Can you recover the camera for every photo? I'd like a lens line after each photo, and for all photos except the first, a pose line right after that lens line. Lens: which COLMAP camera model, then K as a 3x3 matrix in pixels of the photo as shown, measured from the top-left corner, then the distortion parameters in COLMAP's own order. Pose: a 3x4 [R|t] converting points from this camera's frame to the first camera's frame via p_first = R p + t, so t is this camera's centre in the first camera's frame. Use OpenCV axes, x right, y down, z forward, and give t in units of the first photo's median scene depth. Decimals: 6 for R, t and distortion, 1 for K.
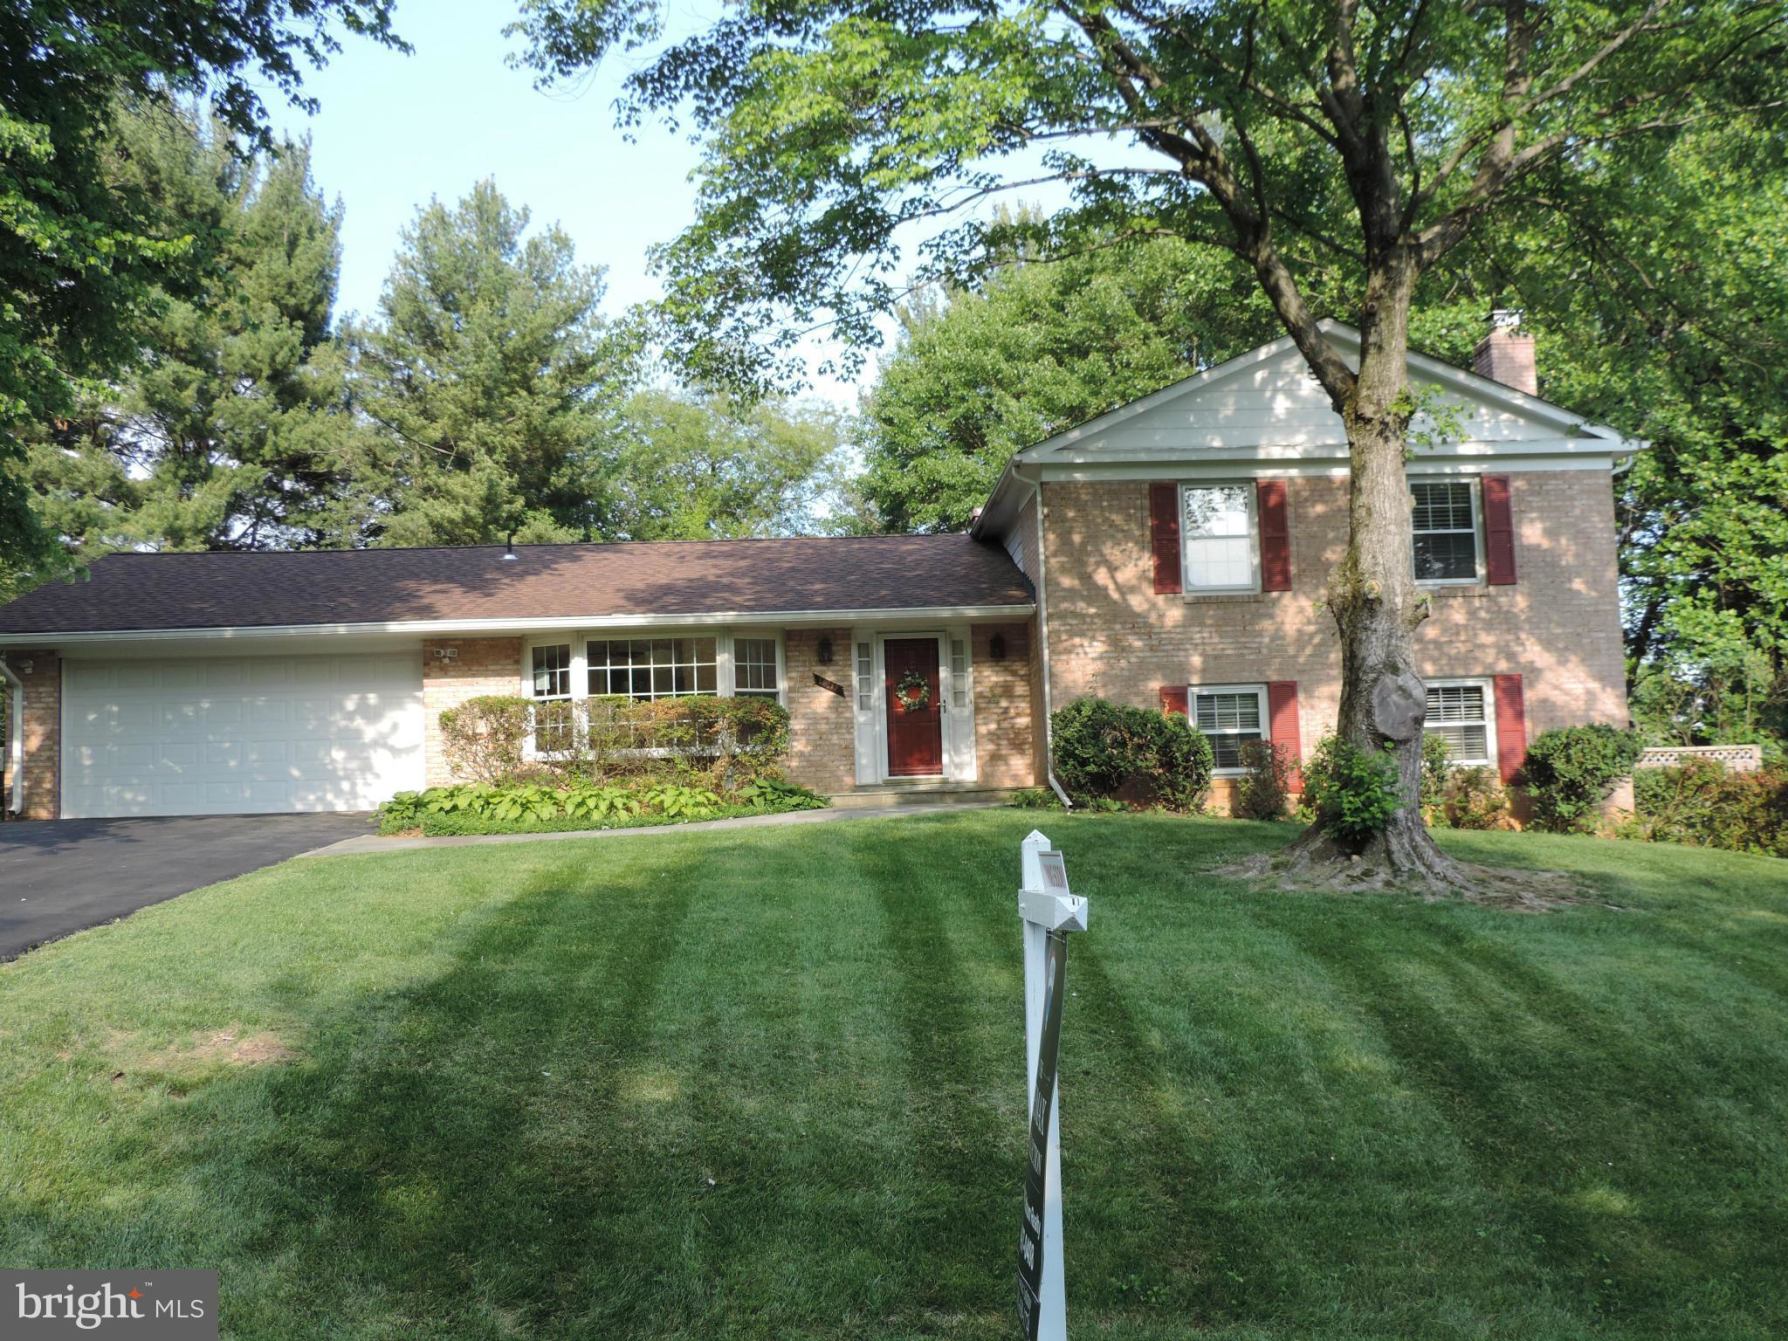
lens RADIAL K [[1959.8, 0, 894.0], [0, 1959.8, 670.5], [0, 0, 1]] dist [0.005698, 0.013266]
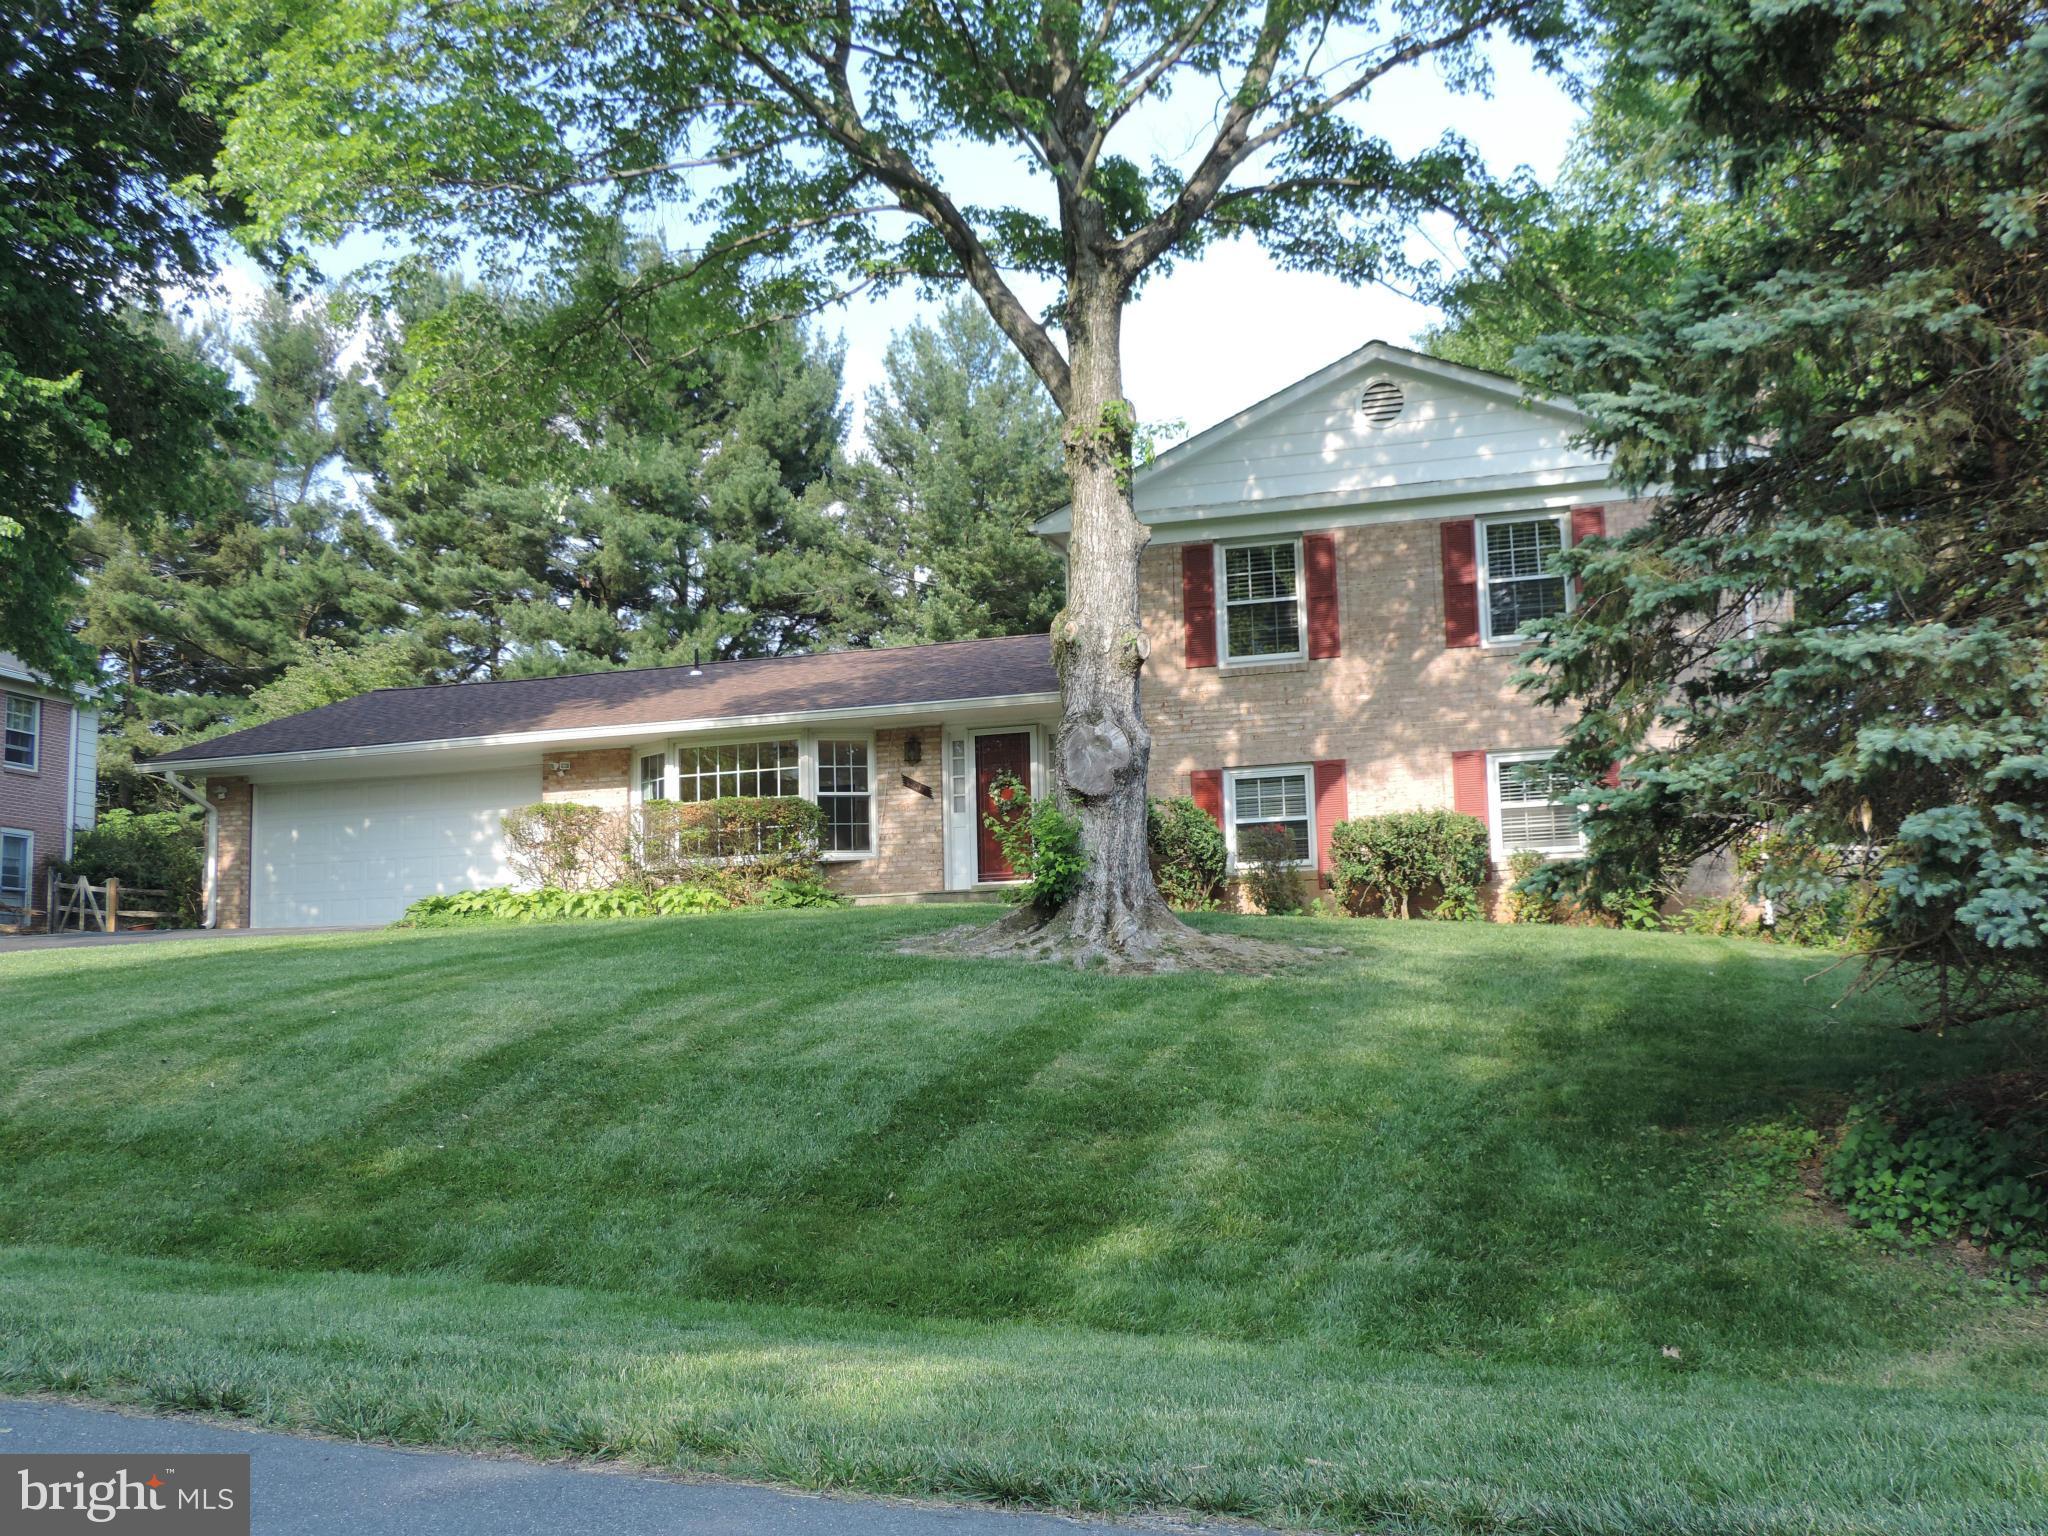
lens RADIAL K [[2244.8, 0, 1024.0], [0, 2244.8, 768.0], [0, 0, 1]] dist [0.005698, 0.013266]
pose [[0.926412, -0.036085, -0.374779, 0.427152], [0.022709, 0.998940, -0.040047, 0.043939], [0.375826, 0.028589, 0.926249, 0.020134]]
